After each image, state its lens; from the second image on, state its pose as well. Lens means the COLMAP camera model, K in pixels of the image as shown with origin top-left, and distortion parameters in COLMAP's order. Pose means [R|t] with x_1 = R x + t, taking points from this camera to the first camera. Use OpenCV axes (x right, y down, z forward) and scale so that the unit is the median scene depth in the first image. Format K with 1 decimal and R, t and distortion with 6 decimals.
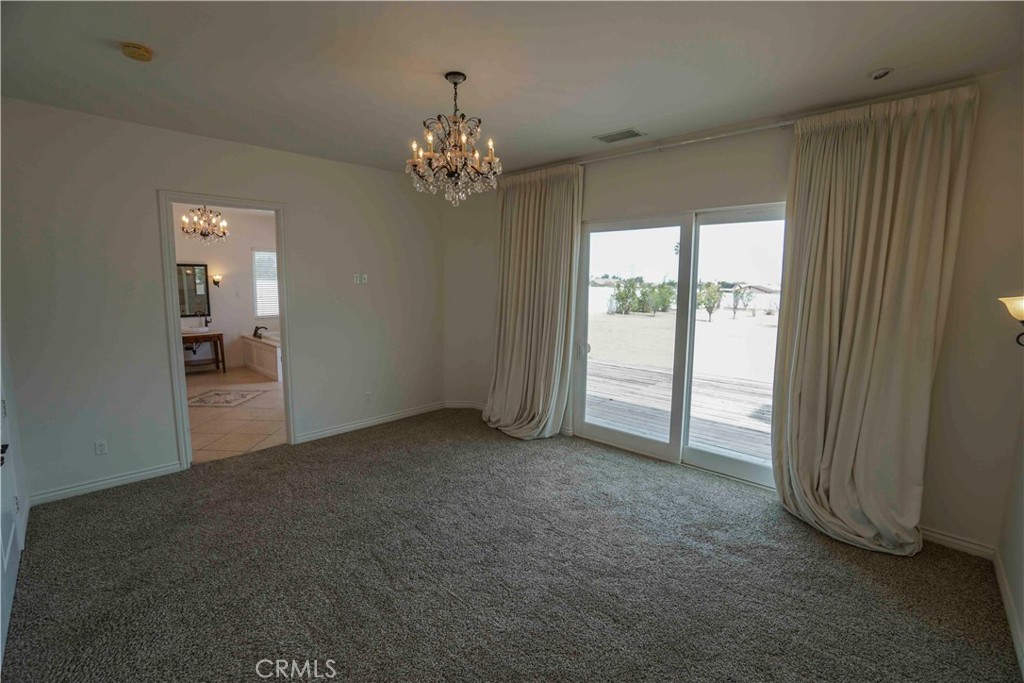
lens RADIAL K [[454.4, 0, 510.0], [0, 454.4, 337.7], [0, 0, 1]] dist [-0.061189, 0.025760]
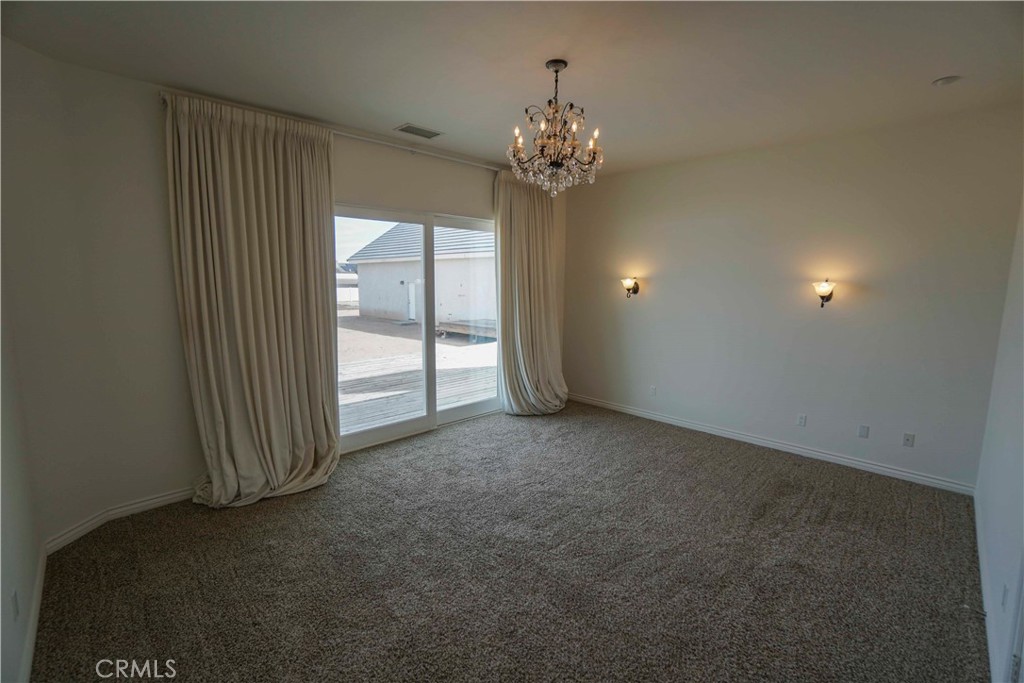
lens RADIAL K [[454.4, 0, 510.0], [0, 454.4, 337.7], [0, 0, 1]] dist [-0.061189, 0.025760]
pose [[0.025859, -0.136090, 0.990359, -0.791230], [0.118150, 0.984163, 0.132154, -0.089329], [-0.992659, 0.113594, 0.041529, 0.760494]]
